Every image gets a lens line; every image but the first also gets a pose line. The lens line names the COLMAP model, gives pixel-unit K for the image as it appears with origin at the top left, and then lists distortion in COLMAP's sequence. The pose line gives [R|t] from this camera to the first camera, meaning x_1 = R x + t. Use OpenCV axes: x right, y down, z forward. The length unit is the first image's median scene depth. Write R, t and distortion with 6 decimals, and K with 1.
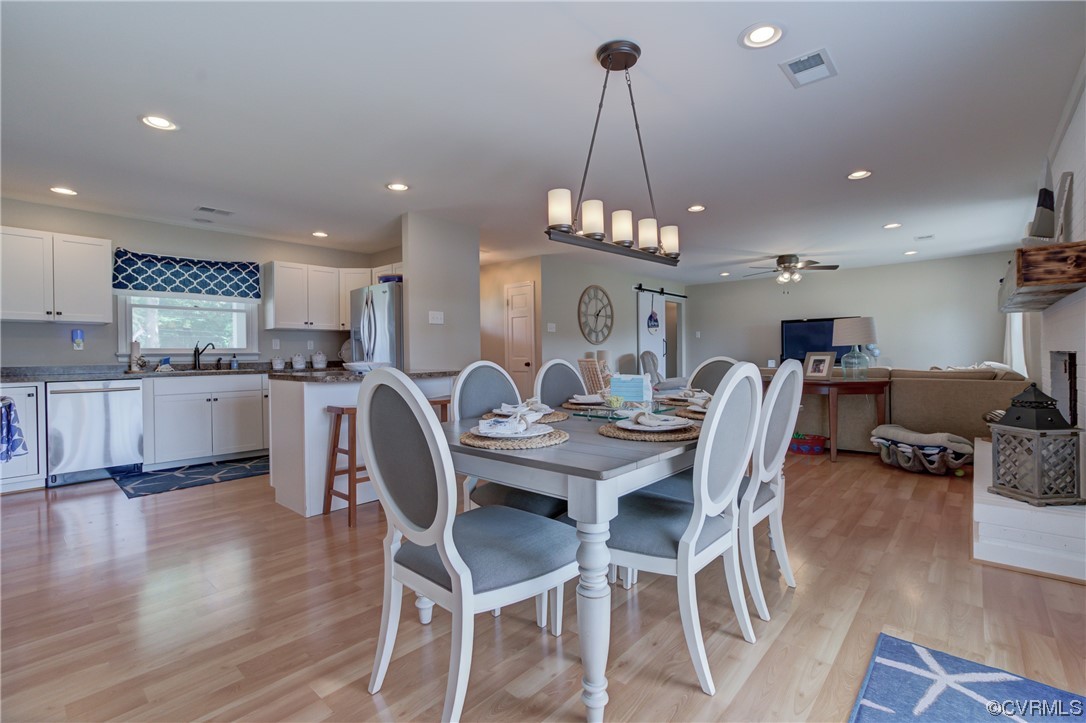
lens RADIAL K [[500.2, 0, 543.0], [0, 500.2, 361.5], [0, 0, 1]] dist [-0.054226, 0.026808]
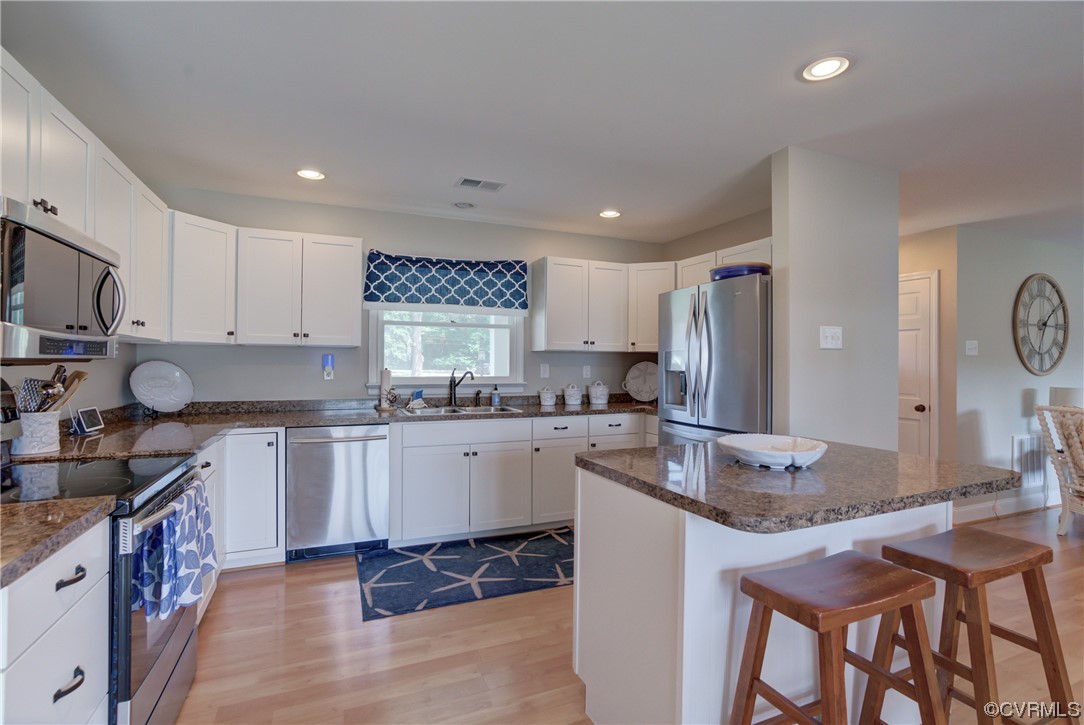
lens RADIAL K [[499.3, 0, 542.0], [0, 499.3, 362.5], [0, 0, 1]] dist [-0.054226, 0.026808]
pose [[0.909128, 0.016699, -0.416183, -0.265745], [-0.020996, 0.999763, -0.005750, -0.048639], [0.415988, 0.013966, 0.909263, 0.362605]]
